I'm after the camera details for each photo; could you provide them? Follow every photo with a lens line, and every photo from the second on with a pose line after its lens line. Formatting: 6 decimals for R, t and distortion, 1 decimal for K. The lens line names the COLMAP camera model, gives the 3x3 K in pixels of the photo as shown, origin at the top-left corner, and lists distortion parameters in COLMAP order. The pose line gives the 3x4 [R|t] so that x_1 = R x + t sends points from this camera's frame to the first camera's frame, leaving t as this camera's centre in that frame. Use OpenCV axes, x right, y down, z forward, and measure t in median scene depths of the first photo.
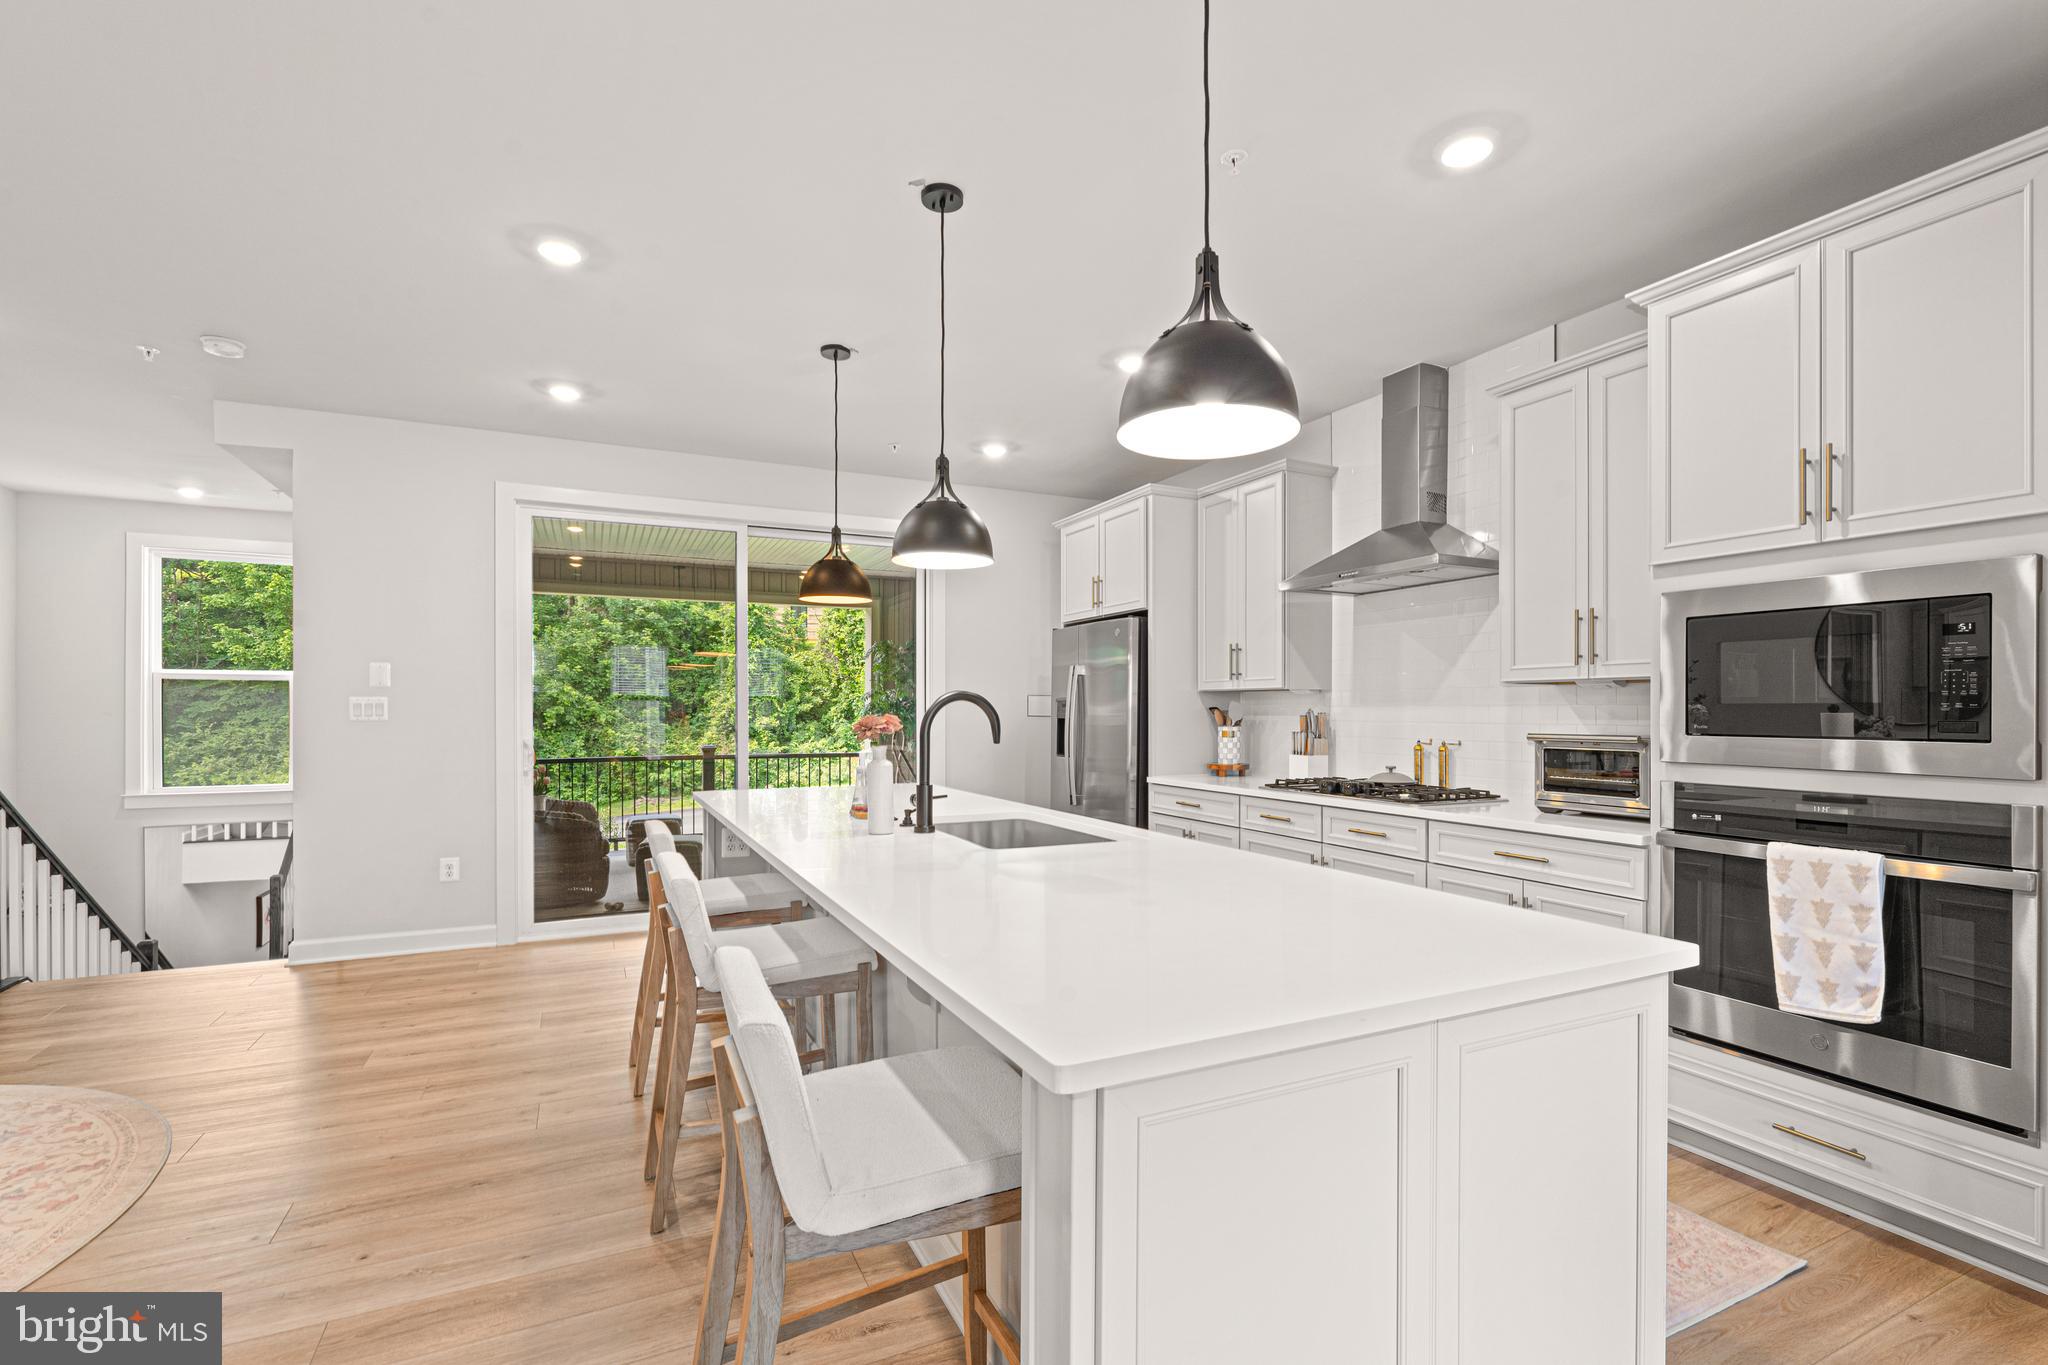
lens RADIAL K [[914.0, 0, 1031.4], [0, 914.0, 712.2], [0, 0, 1]] dist [-0.001228, -0.001001]
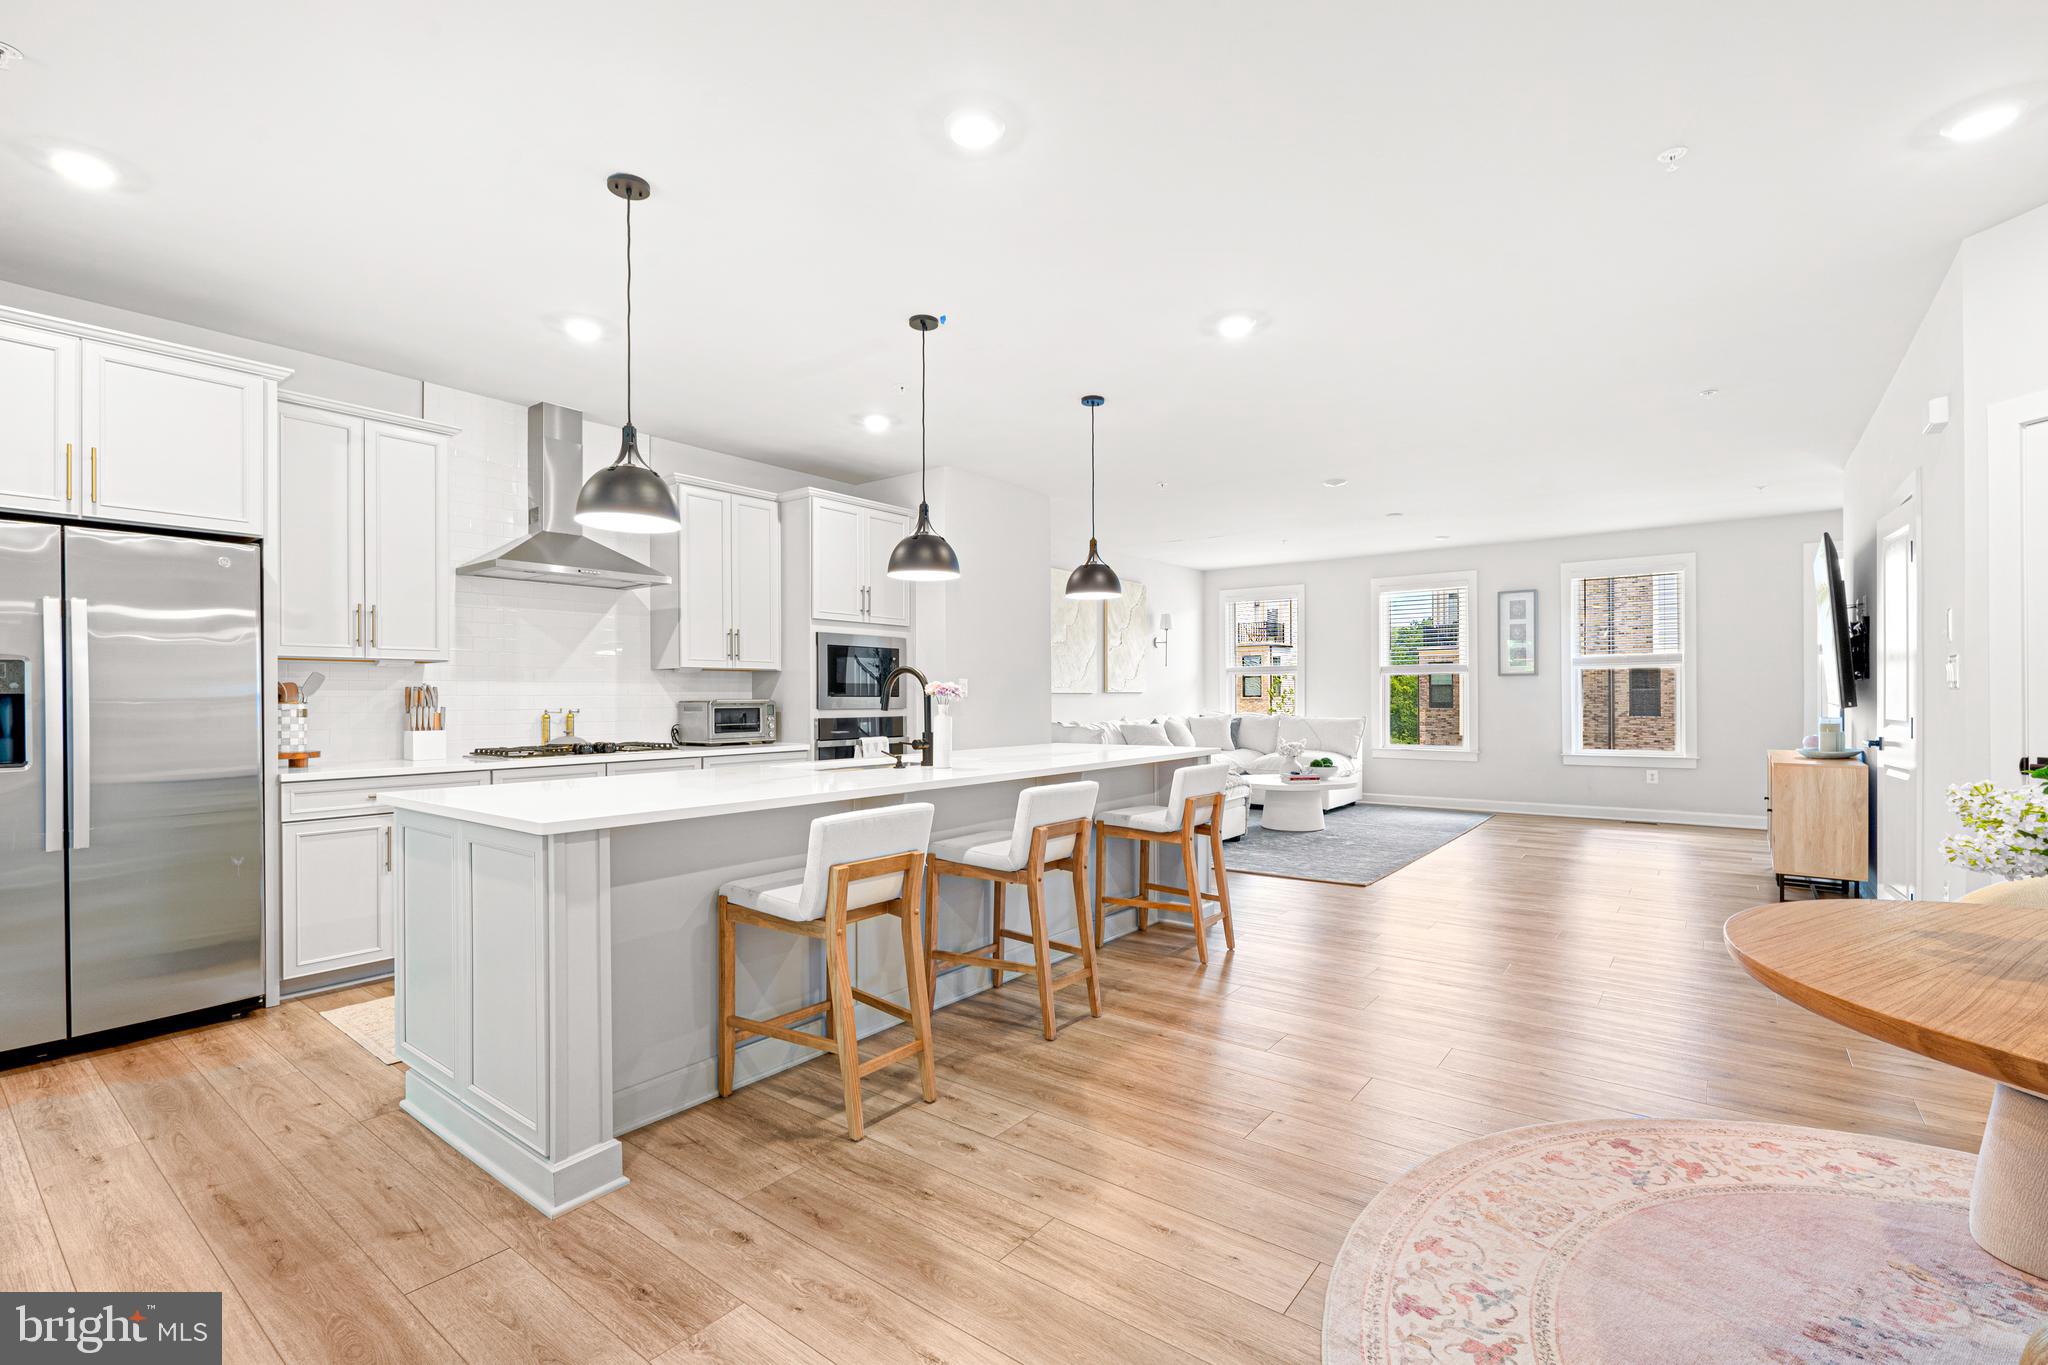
lens RADIAL K [[914.0, 0, 1028.8], [0, 914.0, 683.5], [0, 0, 1]] dist [-0.001228, -0.001001]
pose [[-0.447451, 0.014354, 0.894193, -0.843777], [0.005500, 0.999896, -0.013298, 0.013343], [-0.894291, -0.001032, -0.447484, 0.868026]]
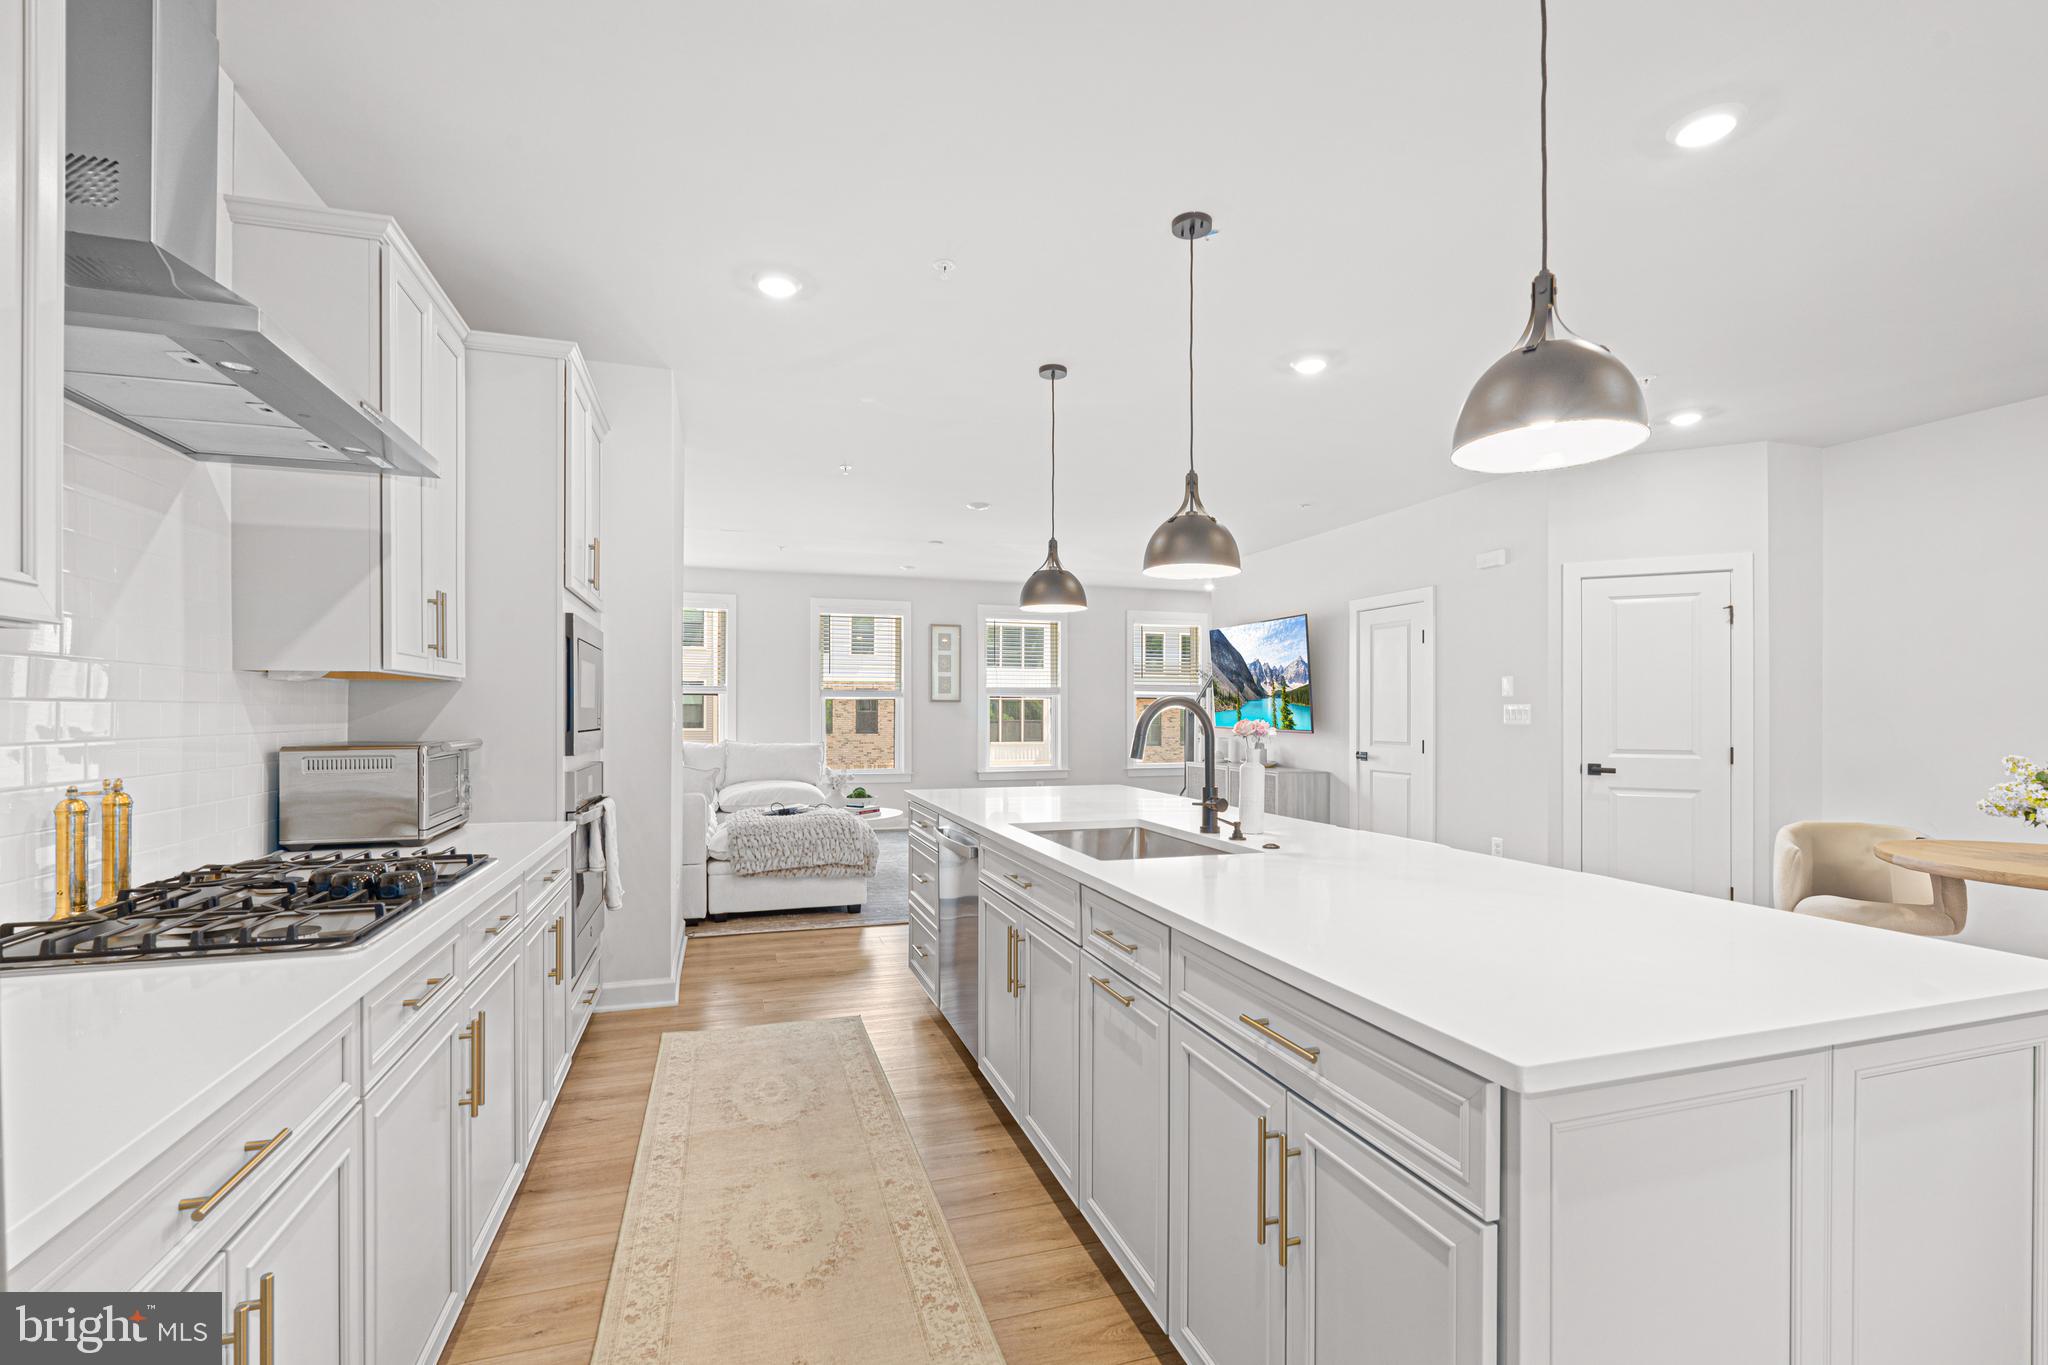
lens RADIAL K [[914.0, 0, 1033.8], [0, 914.0, 710.6], [0, 0, 1]] dist [-0.001228, -0.001001]
pose [[-0.991396, -0.003779, 0.130841, -0.034044], [-0.003860, 0.999992, -0.000362, -0.003794], [-0.130839, -0.000864, -0.991403, 1.196084]]
